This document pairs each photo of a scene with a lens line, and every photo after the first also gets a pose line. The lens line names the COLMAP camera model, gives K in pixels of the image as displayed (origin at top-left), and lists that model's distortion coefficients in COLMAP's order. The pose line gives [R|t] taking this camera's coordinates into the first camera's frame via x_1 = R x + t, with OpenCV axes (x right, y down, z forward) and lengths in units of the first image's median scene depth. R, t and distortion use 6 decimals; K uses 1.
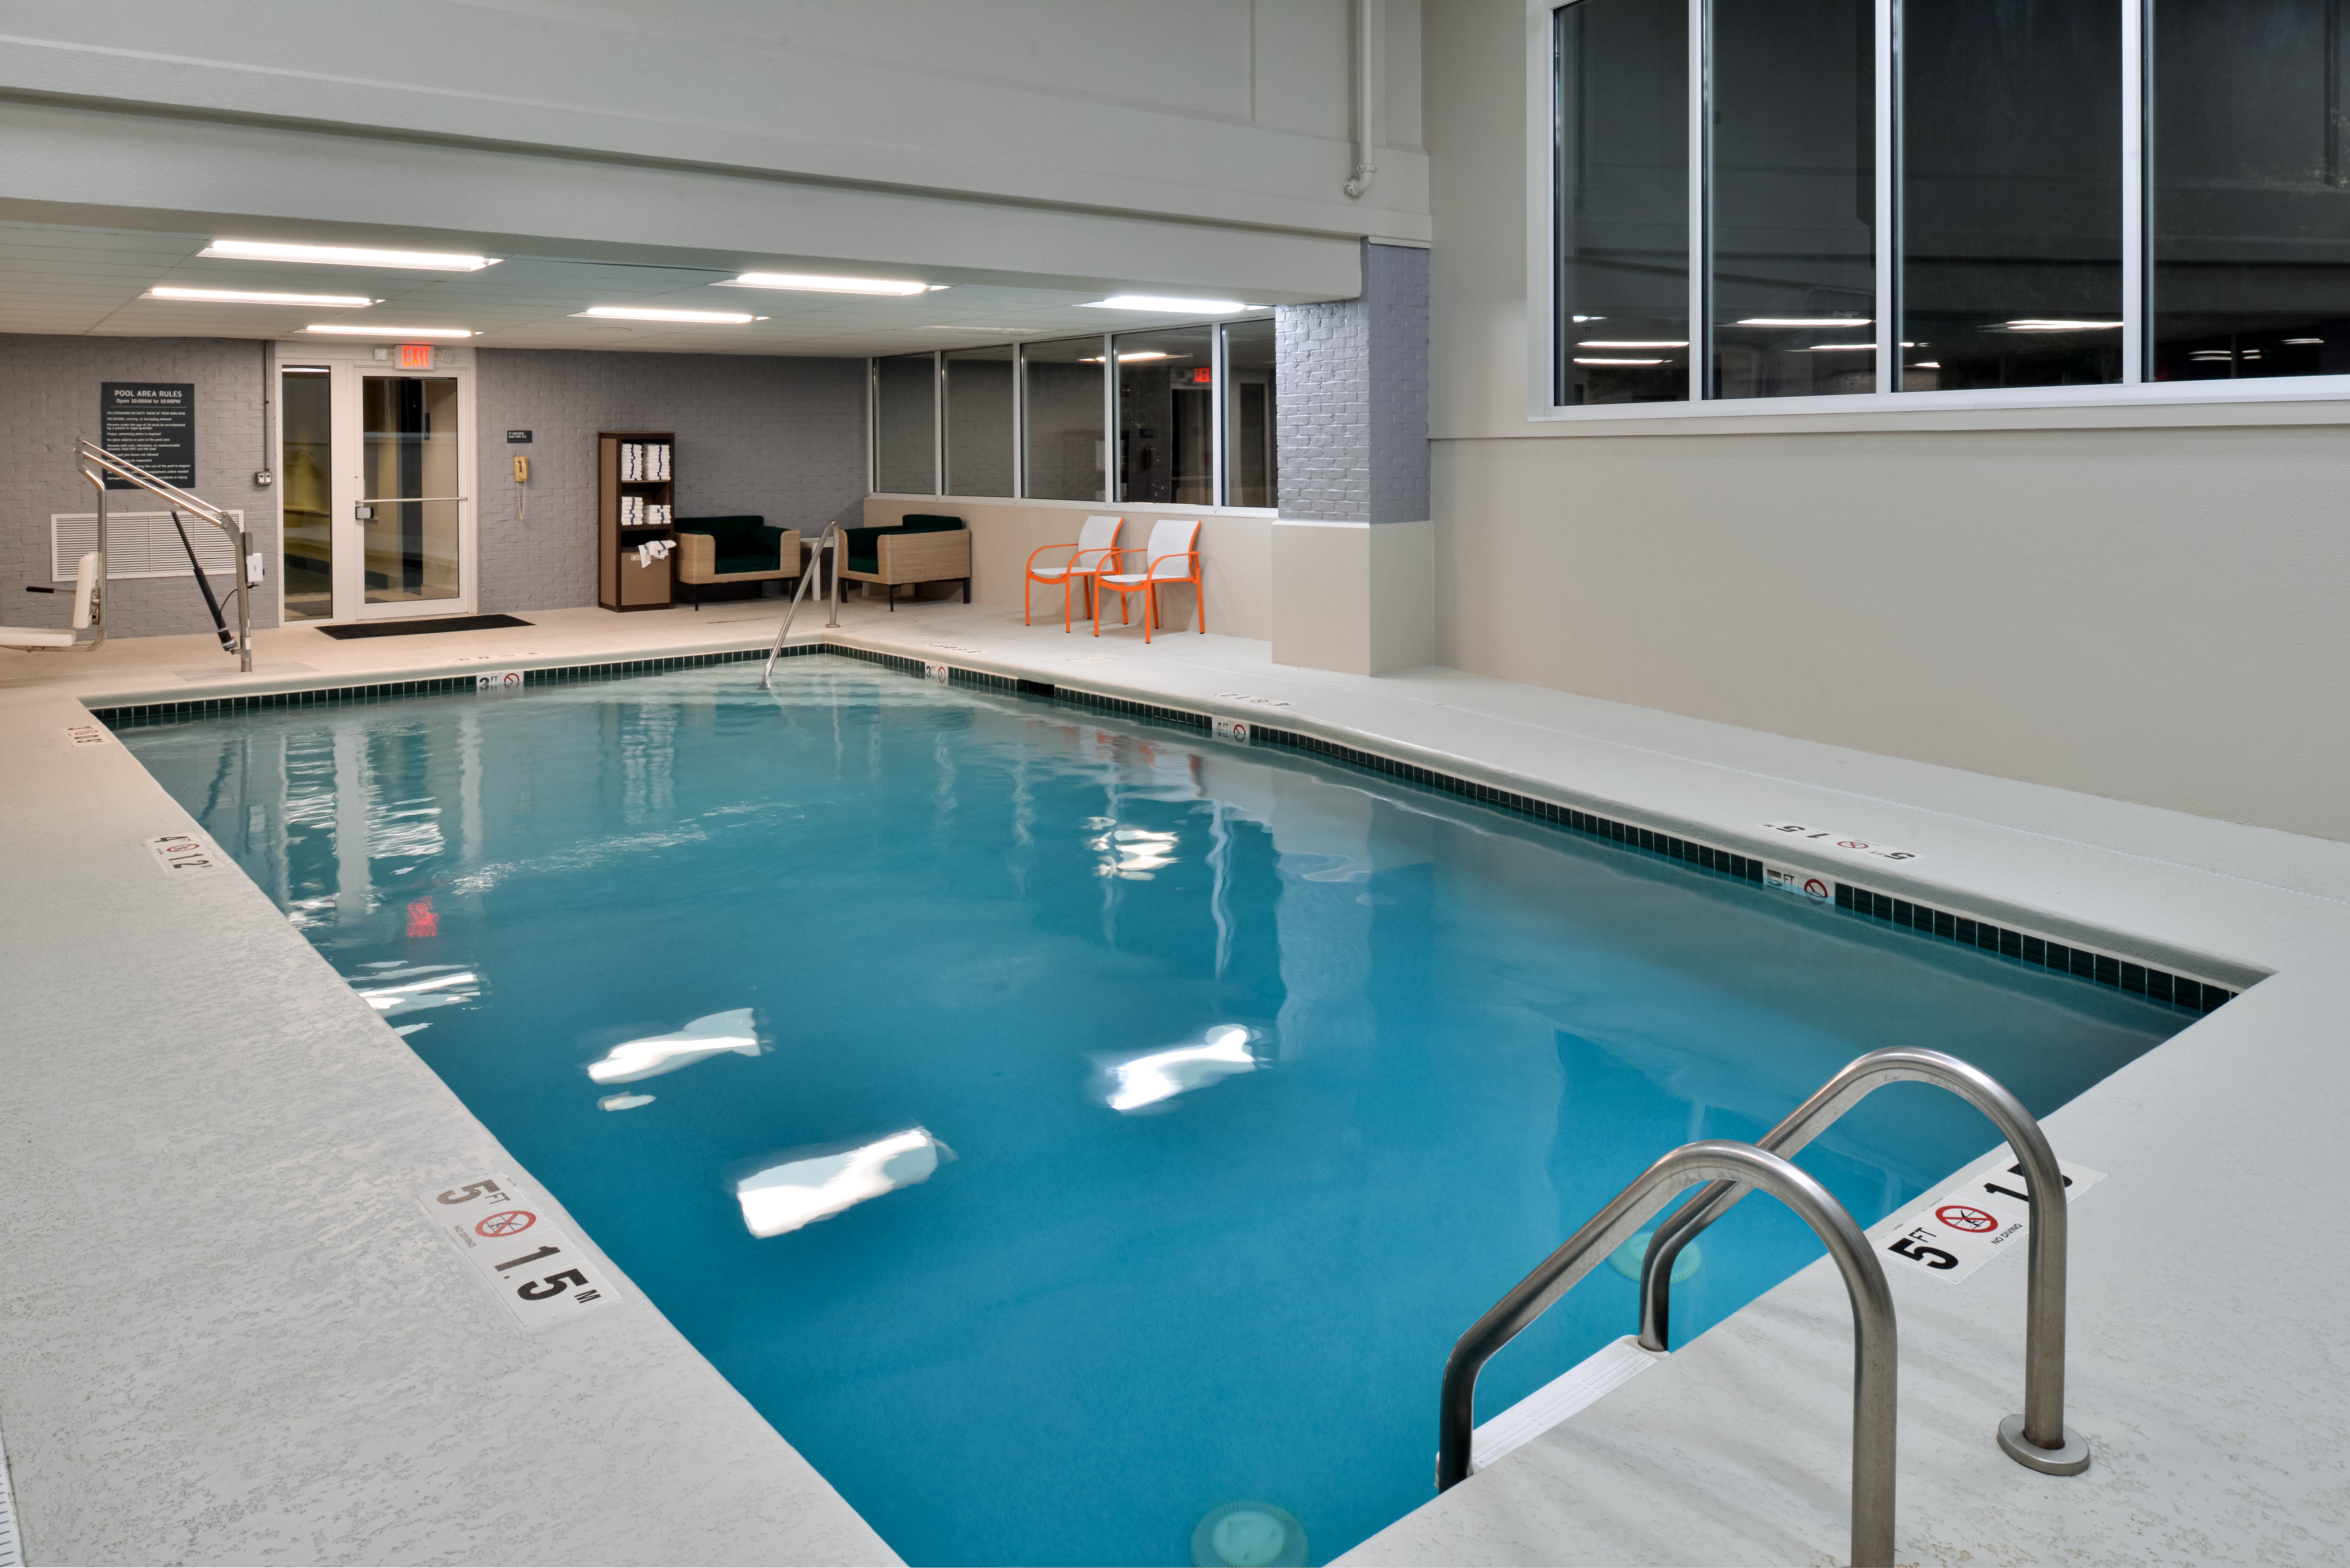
lens RADIAL K [[1622.4, 0, 1182.1], [0, 1622.4, 476.9], [0, 0, 1]] dist [-0.012139, -0.008463]
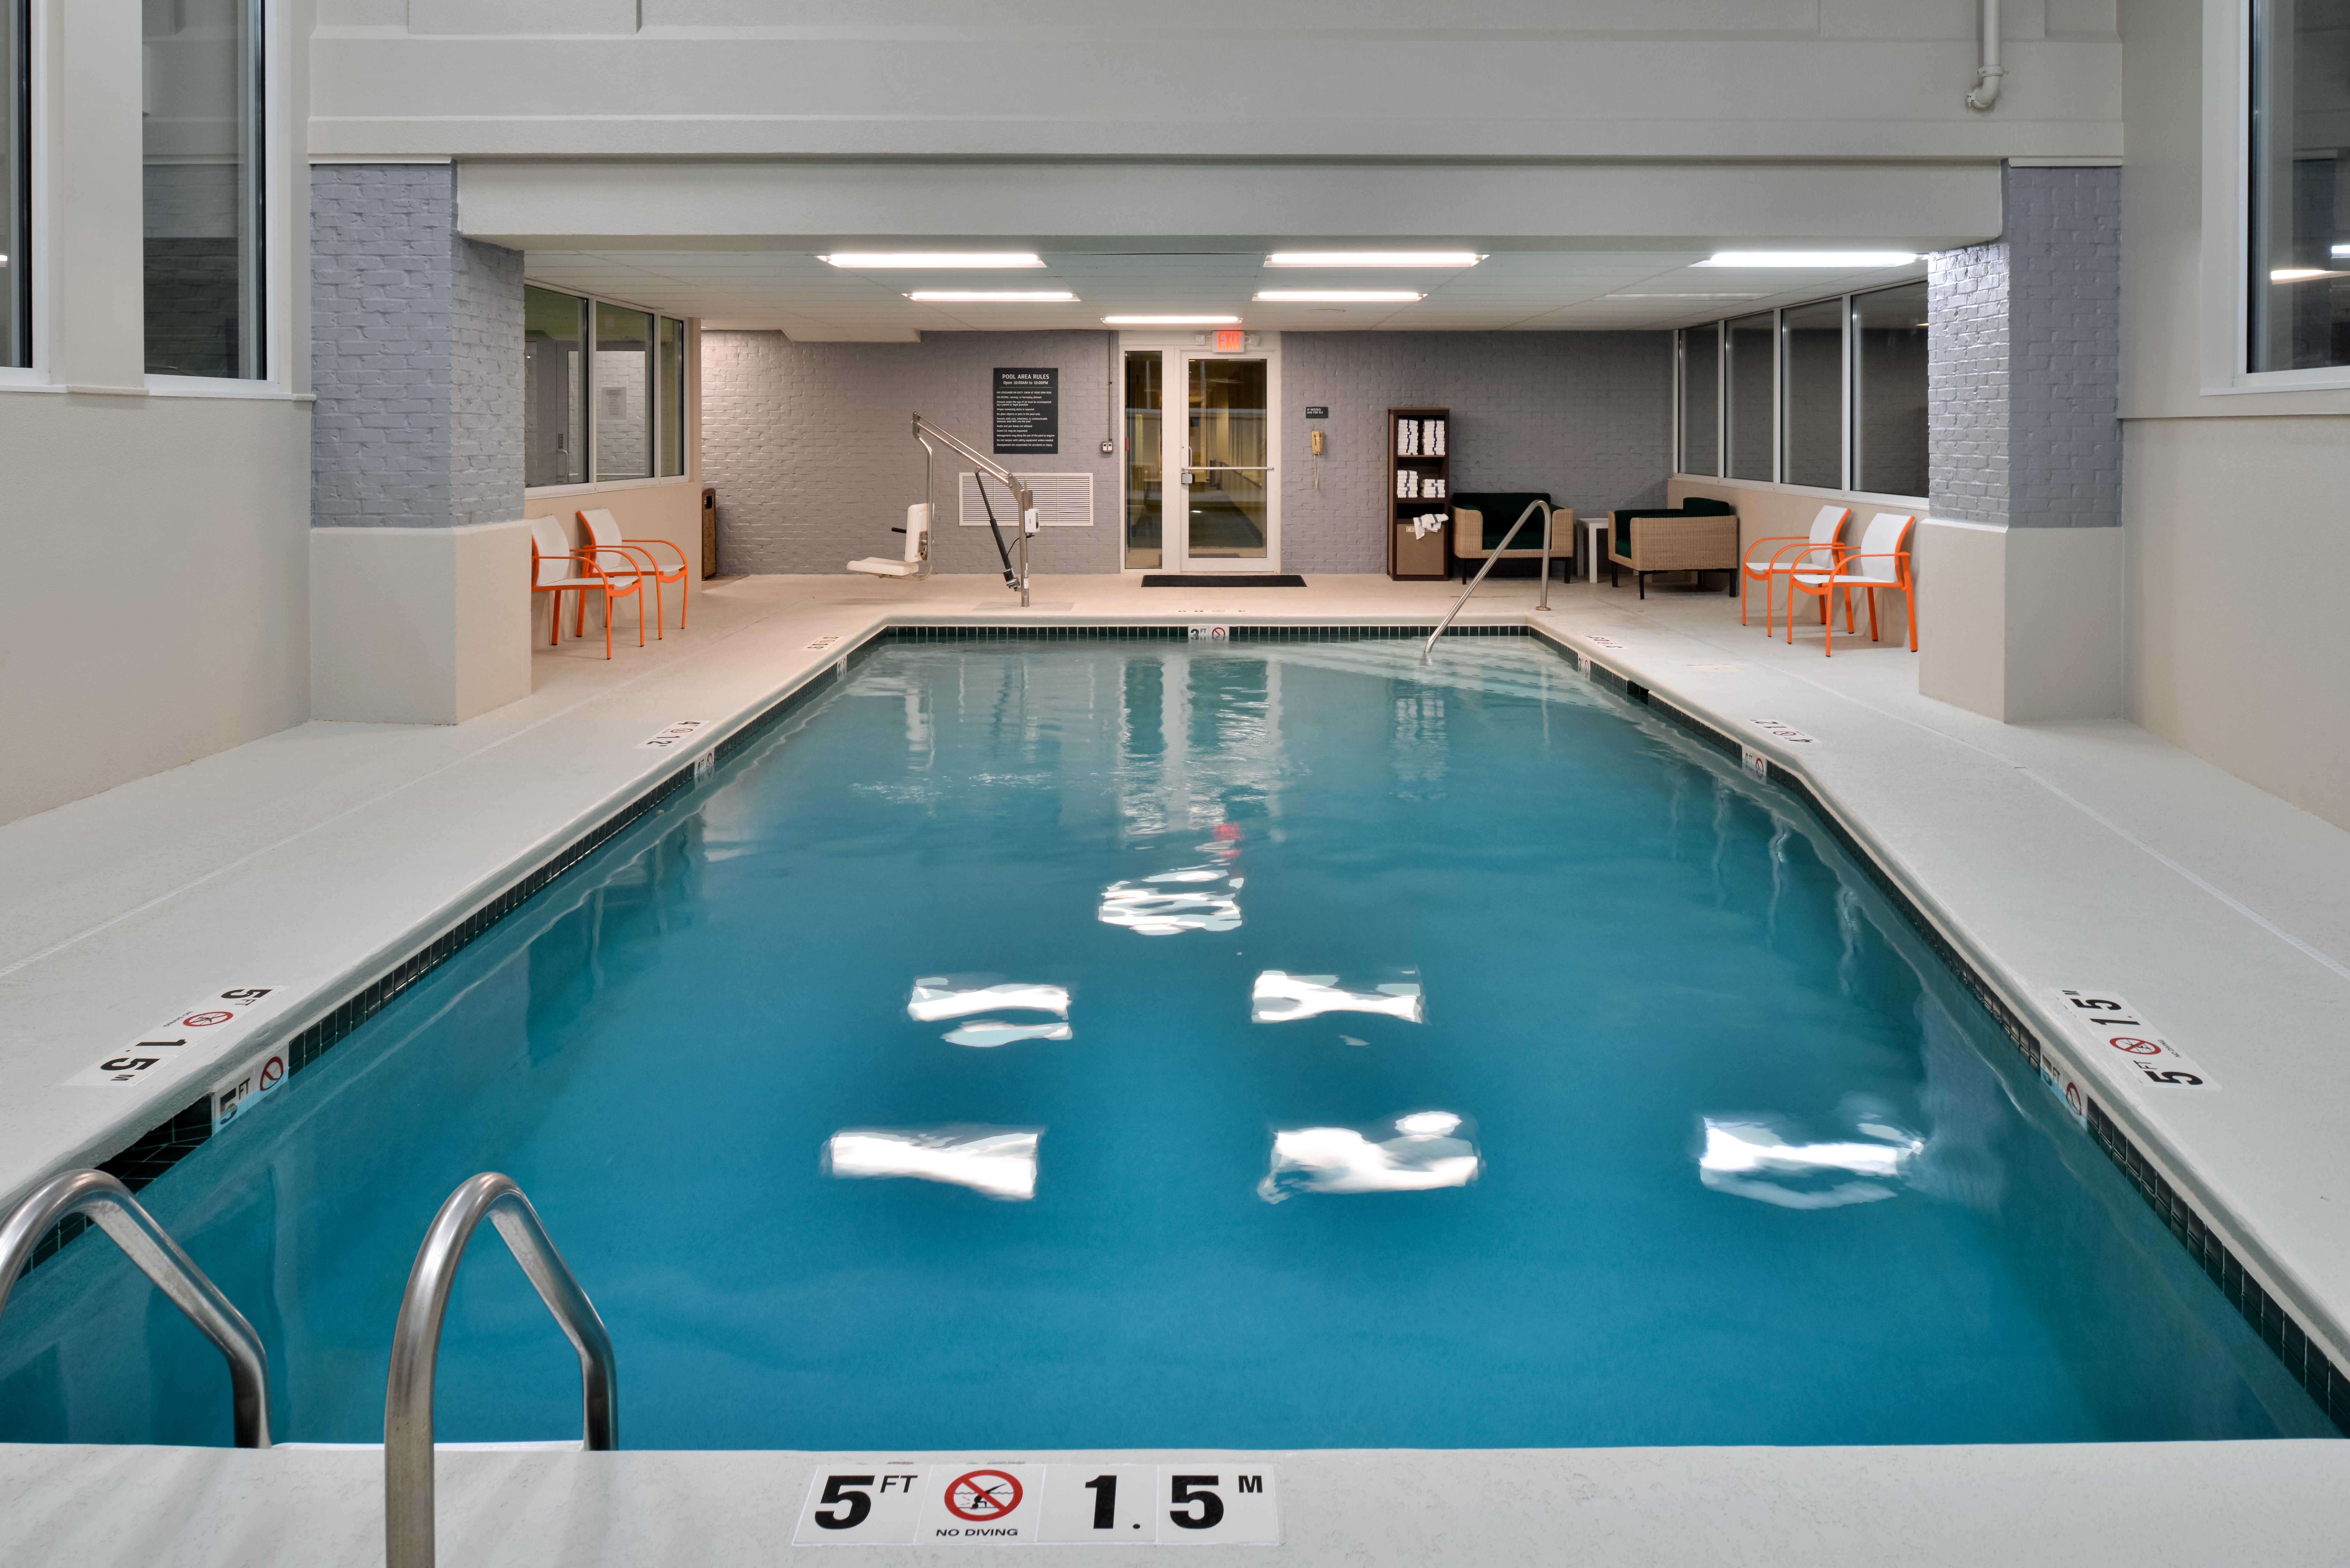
lens RADIAL K [[1622.4, 0, 1182.1], [0, 1622.4, 476.9], [0, 0, 1]] dist [-0.012139, -0.008463]
pose [[0.775058, 0.027470, -0.631293, 0.224839], [-0.018047, 0.999609, 0.021340, -0.003604], [0.631632, -0.005147, 0.775251, 0.110877]]
